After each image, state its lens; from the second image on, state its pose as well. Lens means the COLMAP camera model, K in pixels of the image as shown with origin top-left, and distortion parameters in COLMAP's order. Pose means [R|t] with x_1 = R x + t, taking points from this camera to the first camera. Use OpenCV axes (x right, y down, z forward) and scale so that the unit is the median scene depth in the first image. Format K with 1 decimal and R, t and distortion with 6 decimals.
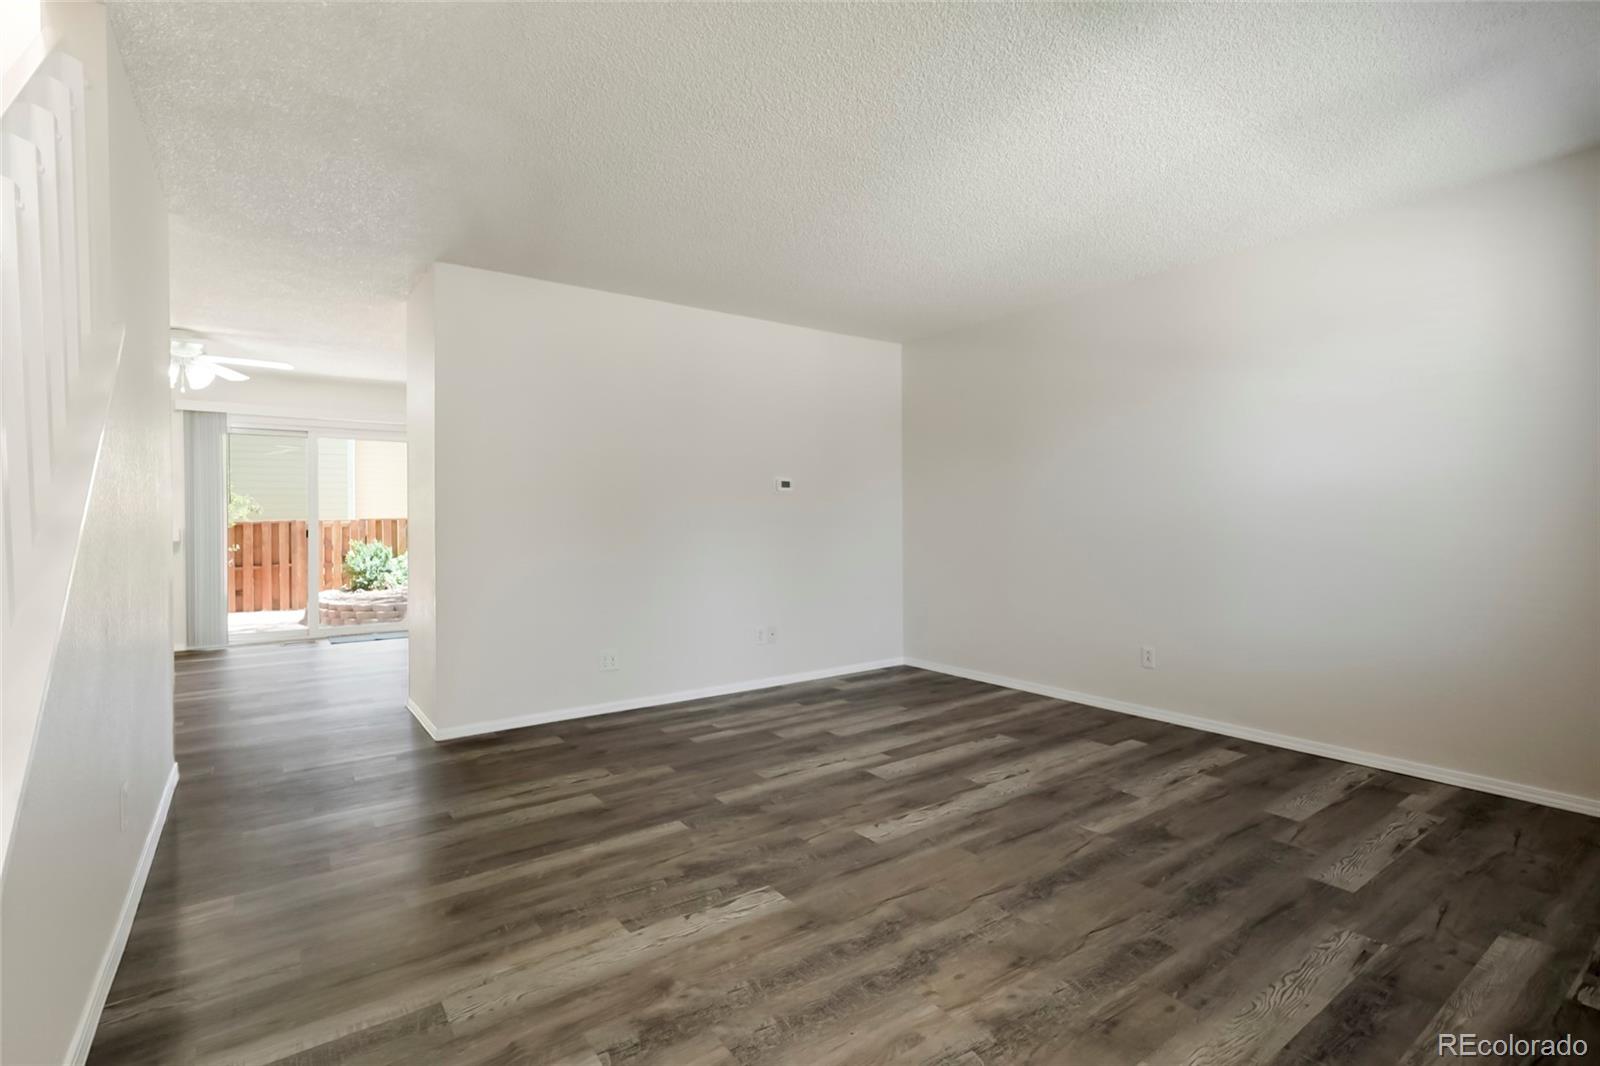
lens RADIAL K [[744.8, 0, 800.0], [0, 744.8, 523.1], [0, 0, 1]] dist [-0.005142, 0.001799]
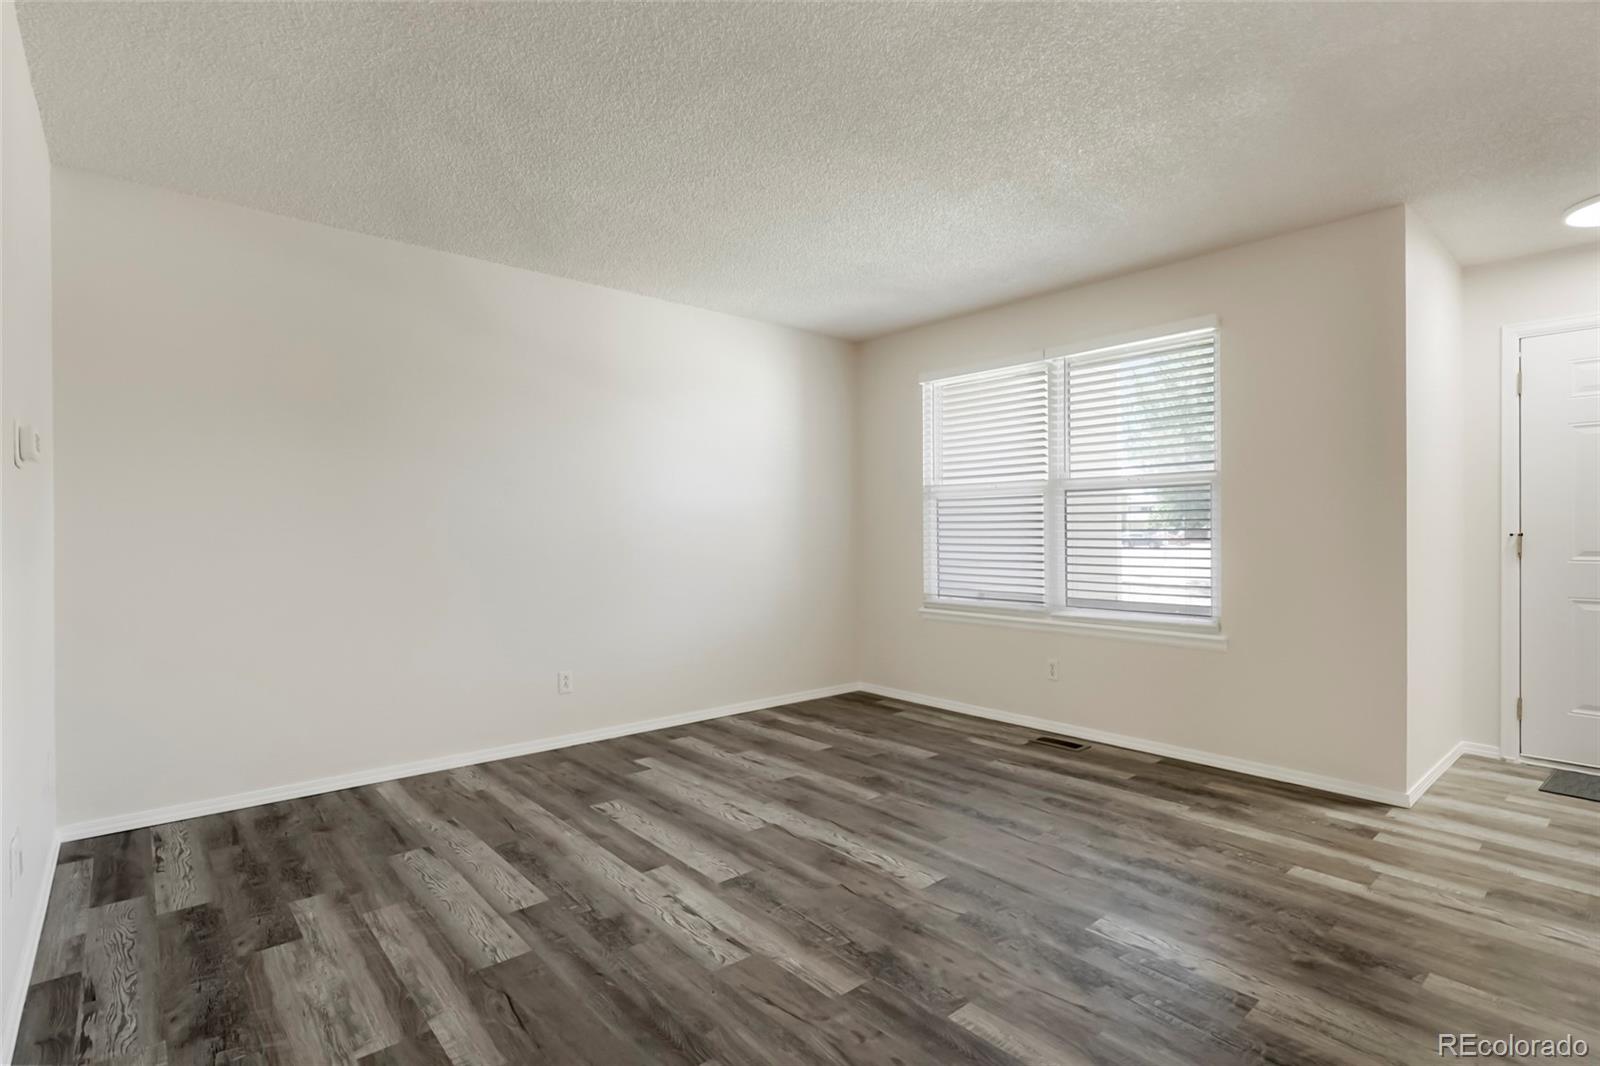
lens RADIAL K [[779.1, 0, 788.6], [0, 779.1, 536.1], [0, 0, 1]] dist [-0.004277, 0.000908]
pose [[-0.081572, 0.001303, 0.996667, -0.829213], [0.008088, 0.999967, -0.000645, -0.003979], [-0.996635, 0.008008, -0.081580, 1.222202]]
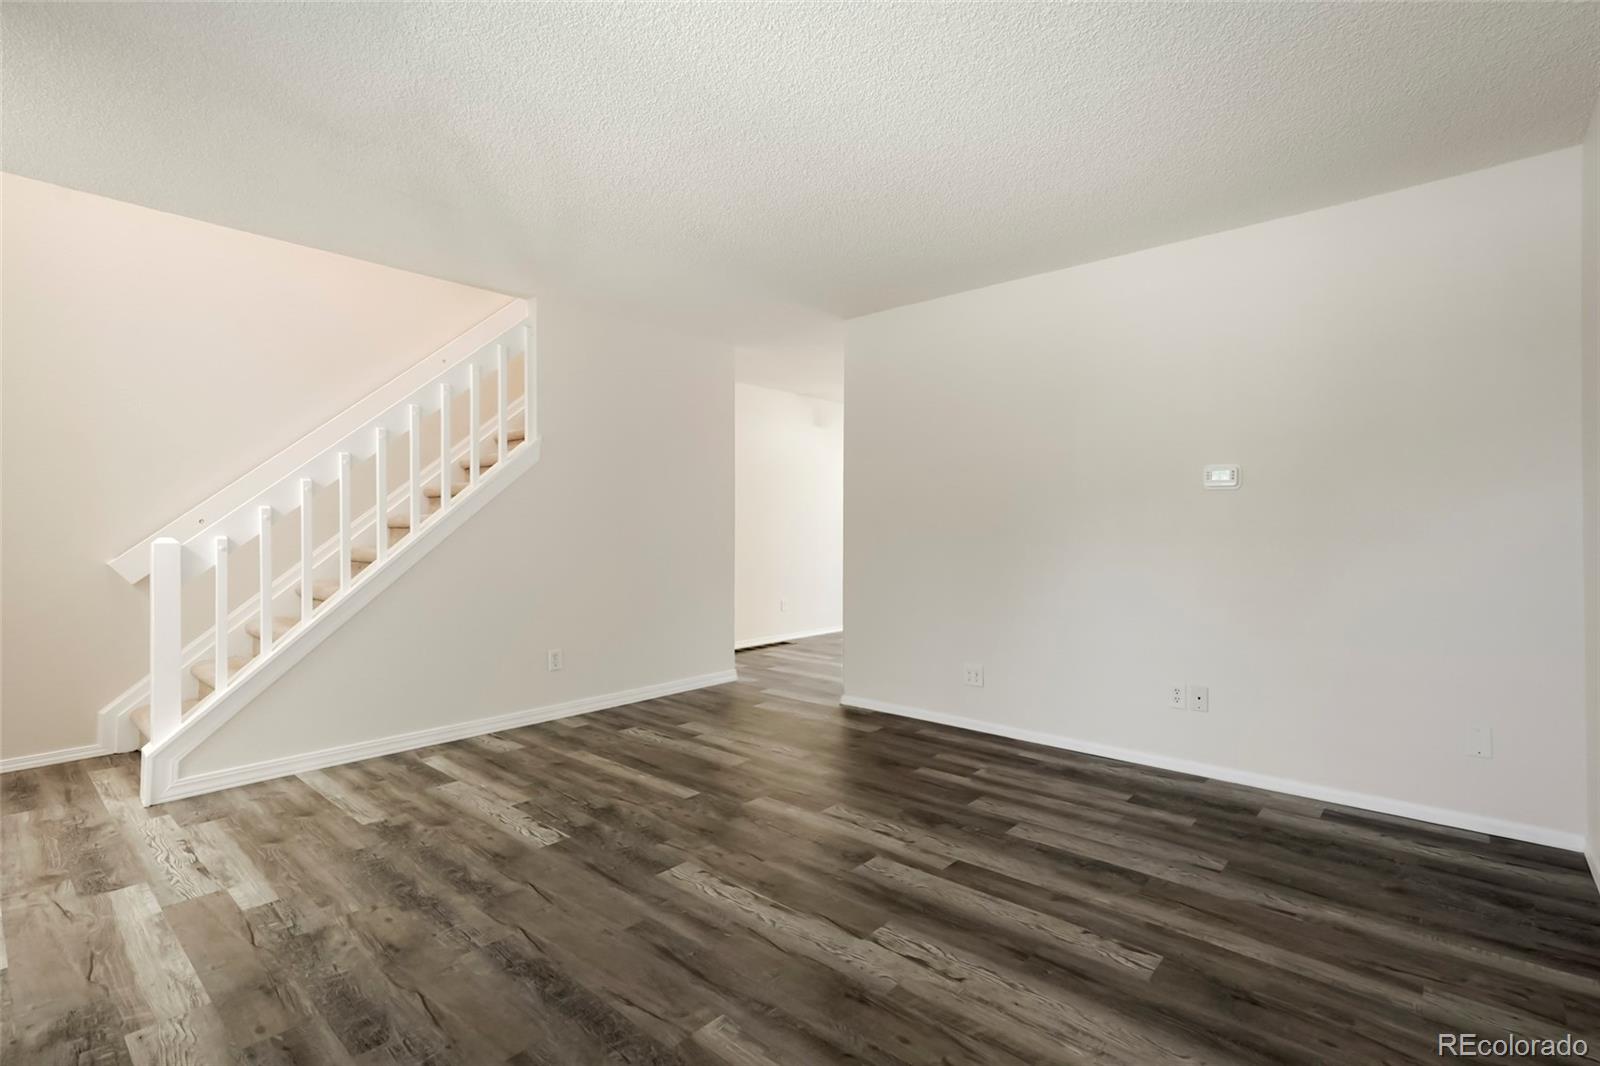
lens RADIAL K [[744.8, 0, 798.7], [0, 744.8, 531.4], [0, 0, 1]] dist [-0.005142, 0.001799]
pose [[0.217653, 0.011548, -0.975958, 1.005662], [-0.007431, 0.999921, 0.010174, -0.012168], [0.975998, 0.005038, 0.217722, 0.926710]]
